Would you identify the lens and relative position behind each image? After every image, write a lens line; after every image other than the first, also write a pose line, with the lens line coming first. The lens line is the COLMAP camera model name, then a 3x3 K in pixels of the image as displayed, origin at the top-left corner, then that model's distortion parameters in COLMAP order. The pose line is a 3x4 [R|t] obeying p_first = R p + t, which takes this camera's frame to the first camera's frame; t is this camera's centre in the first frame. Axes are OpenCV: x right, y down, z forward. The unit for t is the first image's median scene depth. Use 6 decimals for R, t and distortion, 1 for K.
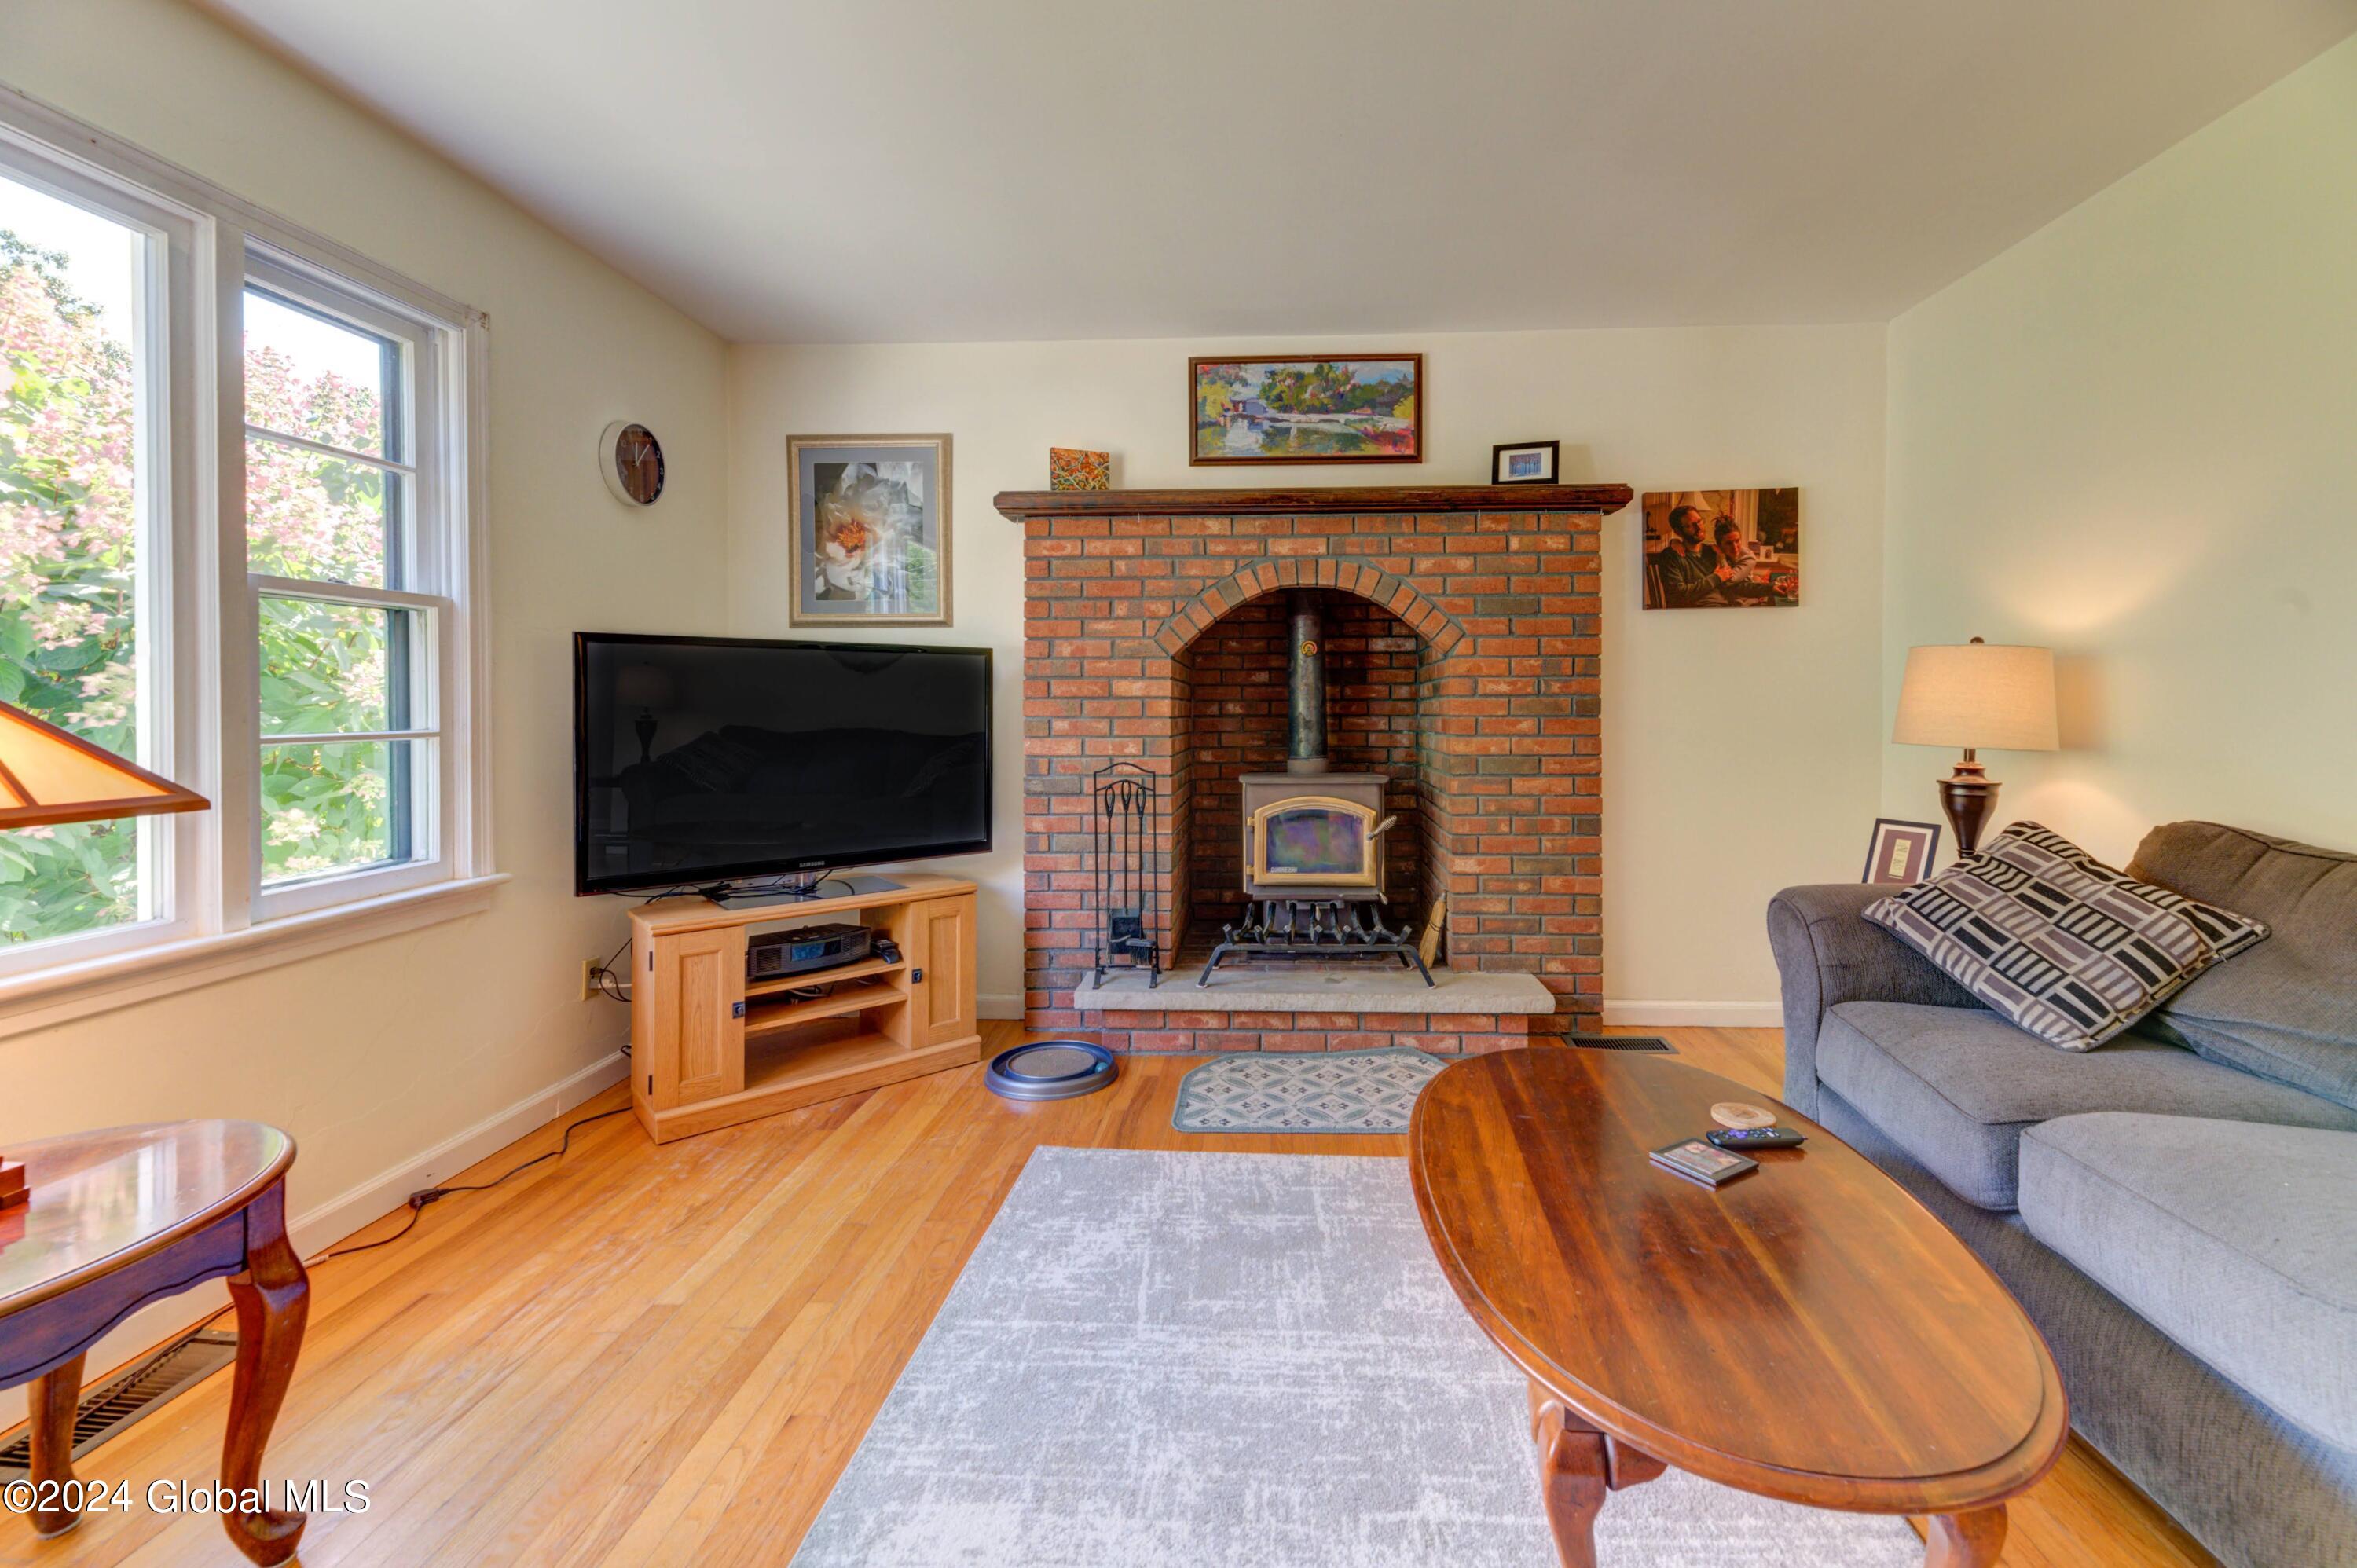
lens RADIAL K [[986.4, 0, 1252.8], [0, 986.4, 739.2], [0, 0, 1]] dist [0.003659, -0.000242]
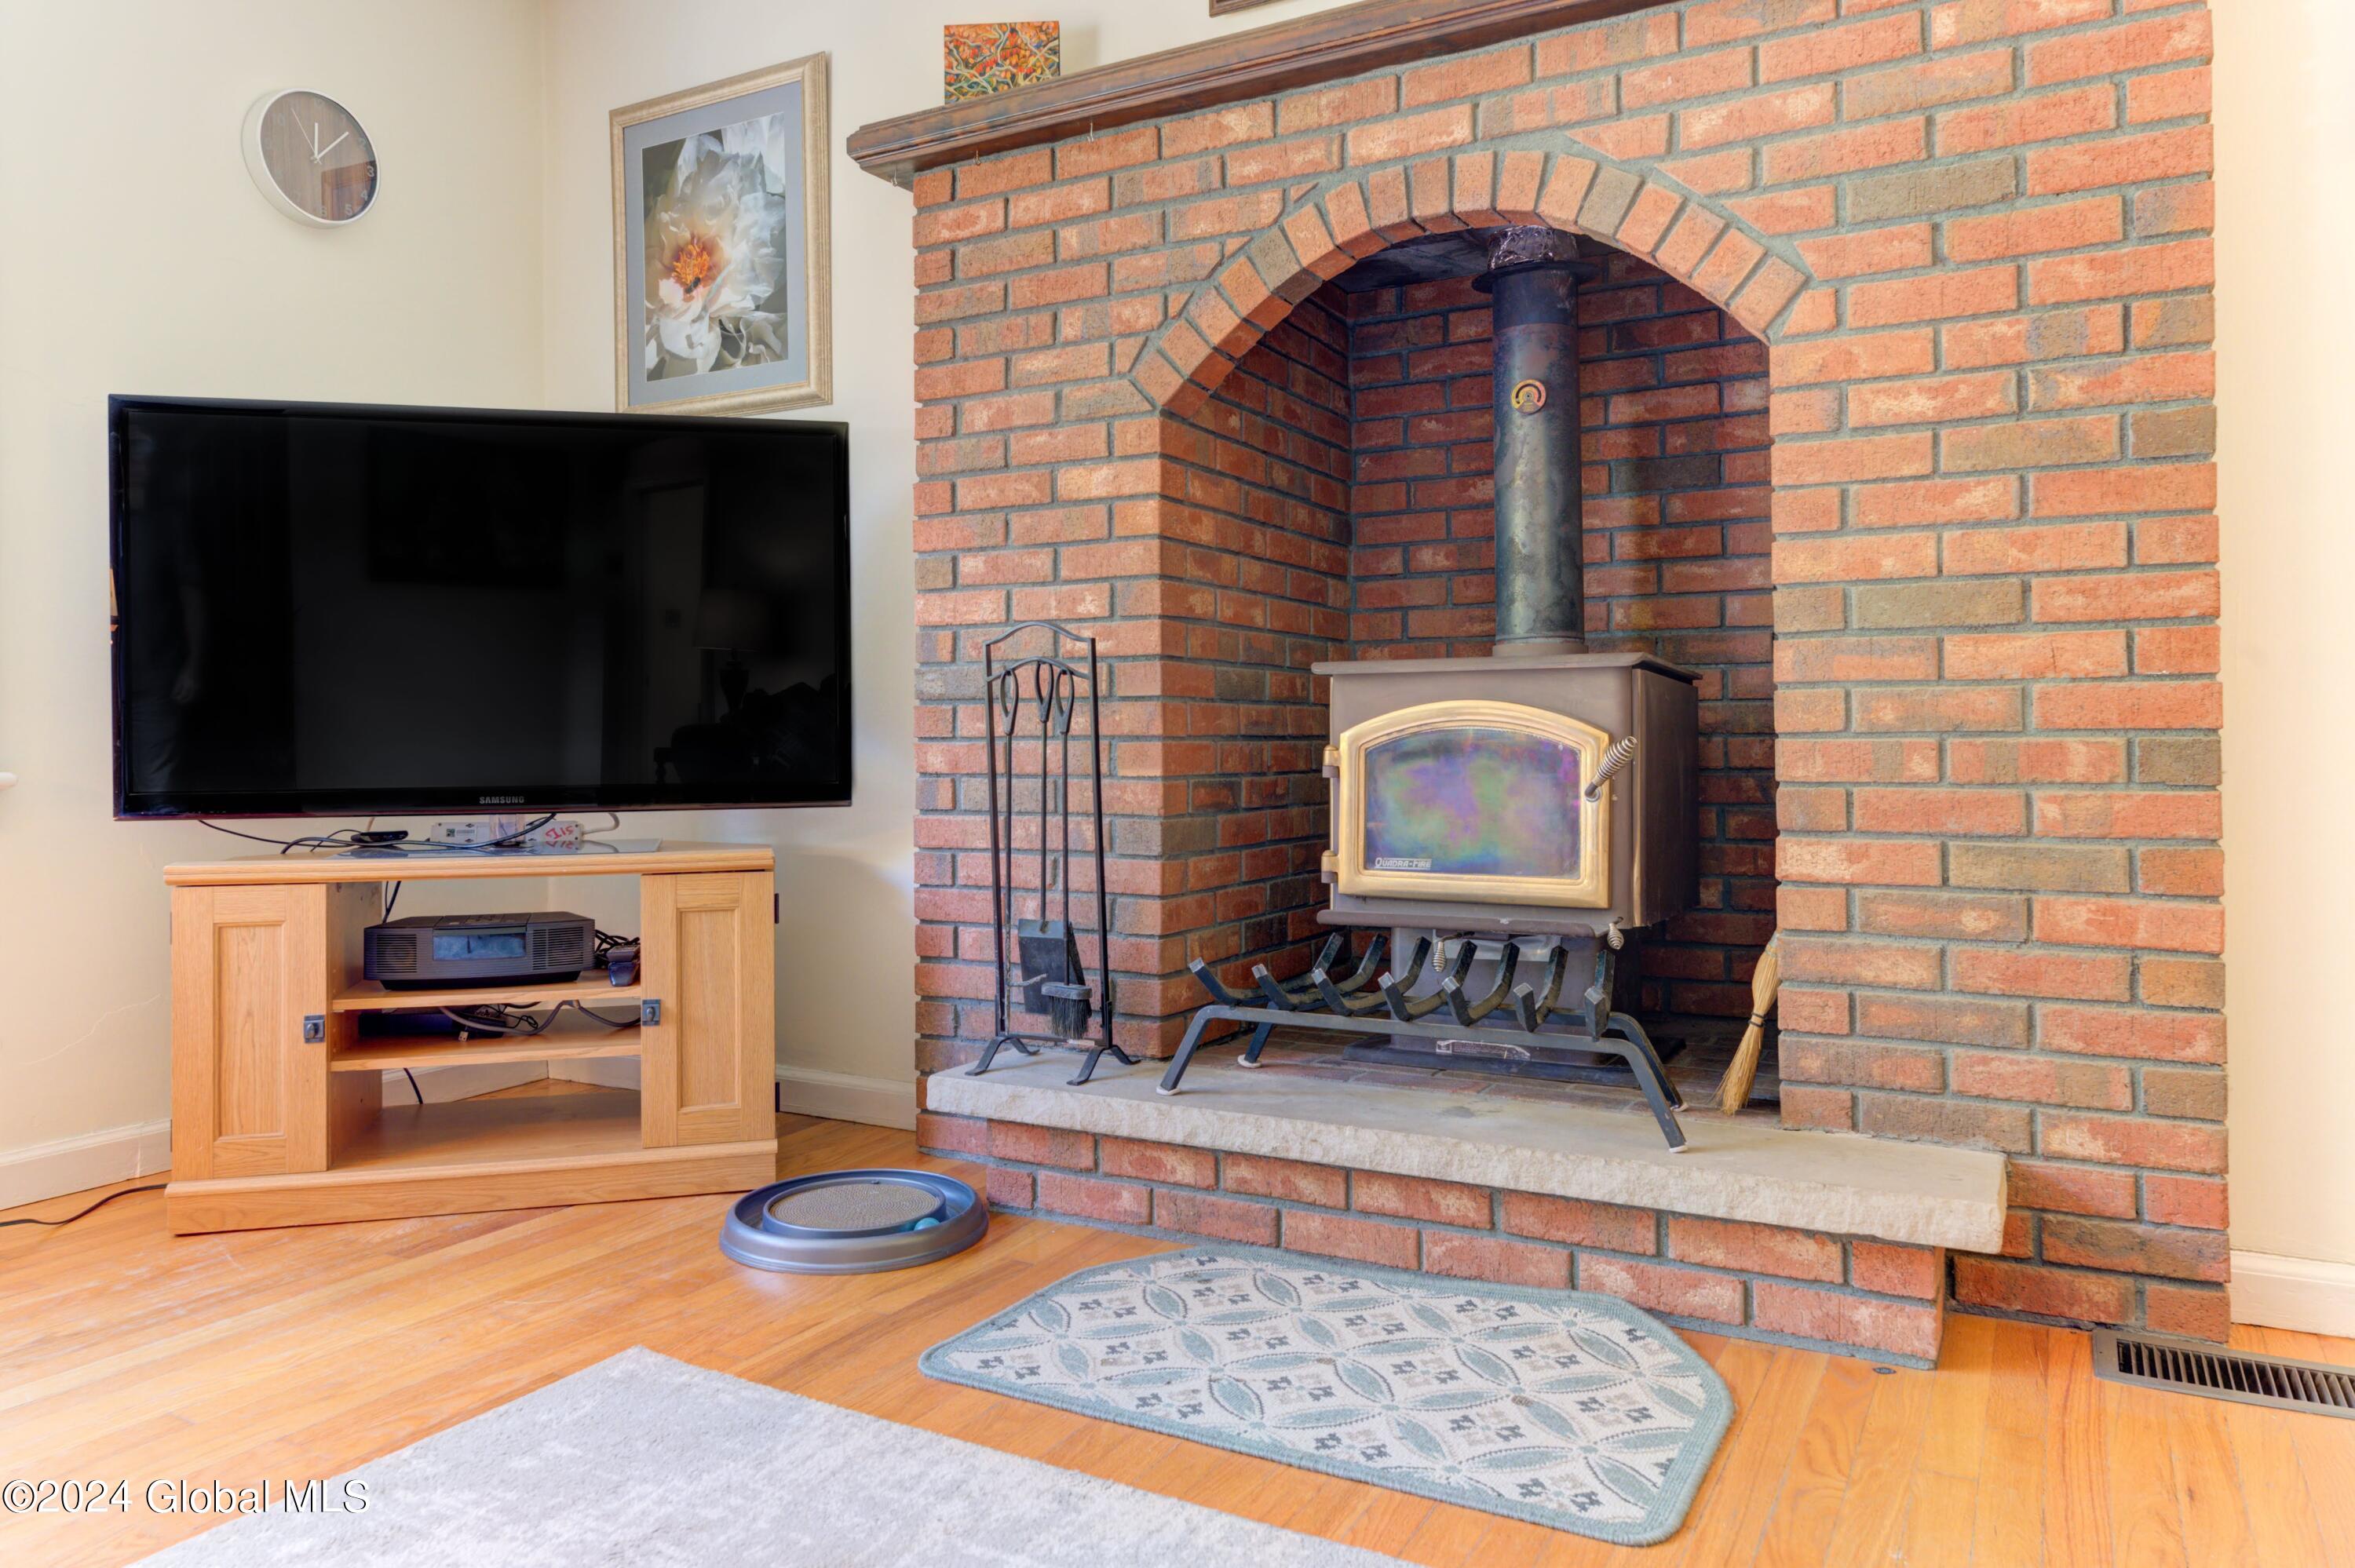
lens RADIAL K [[1578.2, 0, 1178.2], [0, 1578.2, 761.1], [0, 0, 1]] dist [-0.002110, -0.005104]
pose [[0.890252, 0.001550, -0.455466, 0.278003], [-0.007031, 0.999922, -0.010340, 0.096643], [0.455414, 0.012408, 0.890193, 0.318857]]
